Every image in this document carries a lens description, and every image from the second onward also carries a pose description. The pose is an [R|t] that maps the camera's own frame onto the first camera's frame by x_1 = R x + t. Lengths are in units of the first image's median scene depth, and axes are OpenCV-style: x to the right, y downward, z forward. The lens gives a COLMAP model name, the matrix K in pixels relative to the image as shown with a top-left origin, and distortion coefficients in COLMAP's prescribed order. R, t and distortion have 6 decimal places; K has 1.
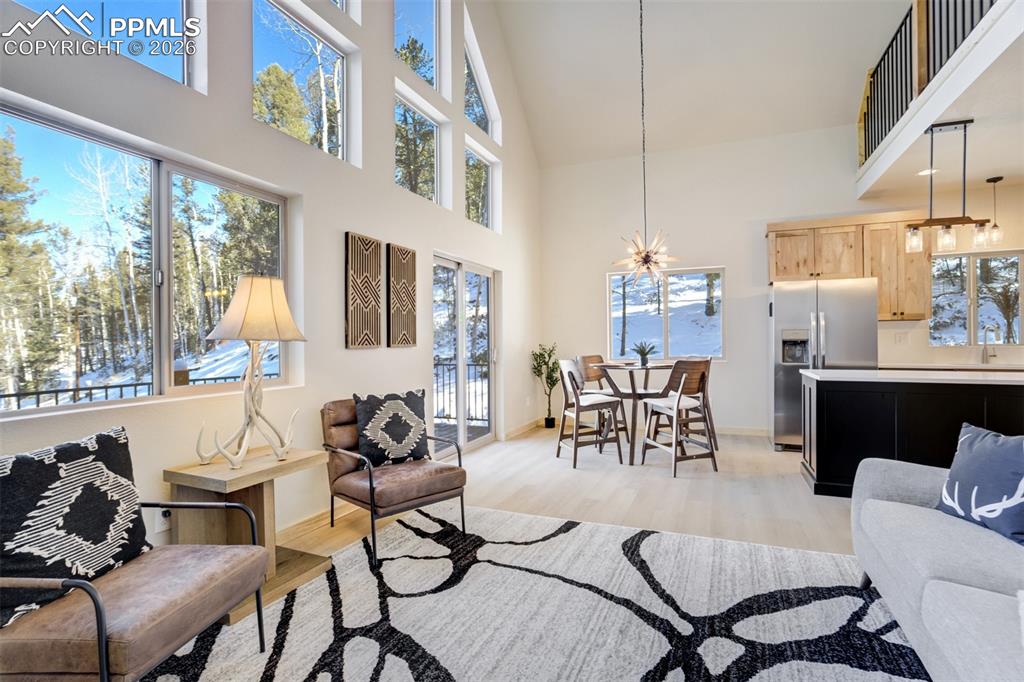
lens RADIAL K [[468.6, 0, 512.0], [0, 468.6, 341.0], [0, 0, 1]] dist [-0.046337, 0.015381]
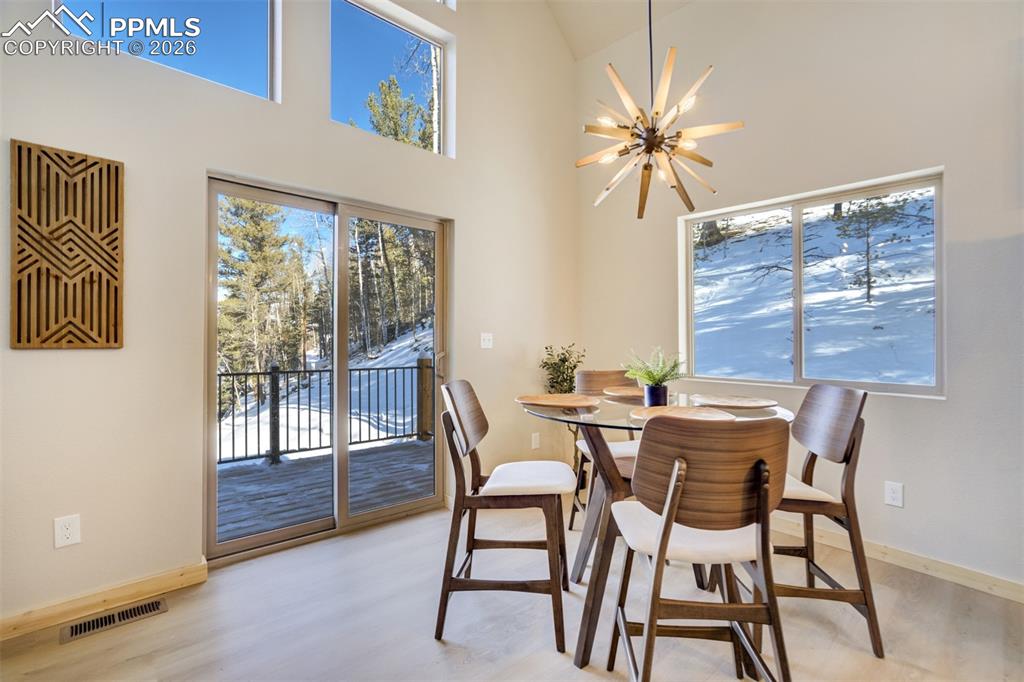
lens RADIAL K [[468.6, 0, 512.0], [0, 468.6, 341.0], [0, 0, 1]] dist [-0.046337, 0.015381]
pose [[0.921466, 0.019657, -0.387961, 0.395755], [-0.015550, 0.999785, 0.013723, -0.009216], [0.388147, -0.006613, 0.921574, 0.707599]]
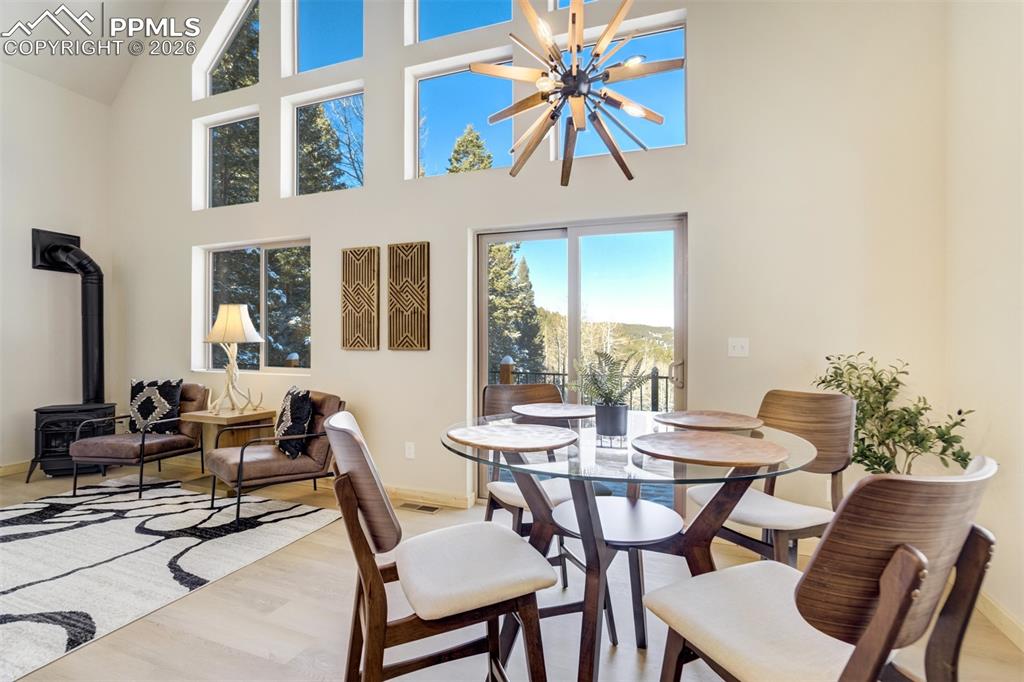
lens RADIAL K [[468.6, 0, 512.0], [0, 468.6, 341.0], [0, 0, 1]] dist [-0.046337, 0.015381]
pose [[0.071682, 0.003076, -0.997423, 0.693873], [-0.001616, 0.999994, 0.002968, -0.008168], [0.997426, 0.001399, 0.071687, 1.108597]]
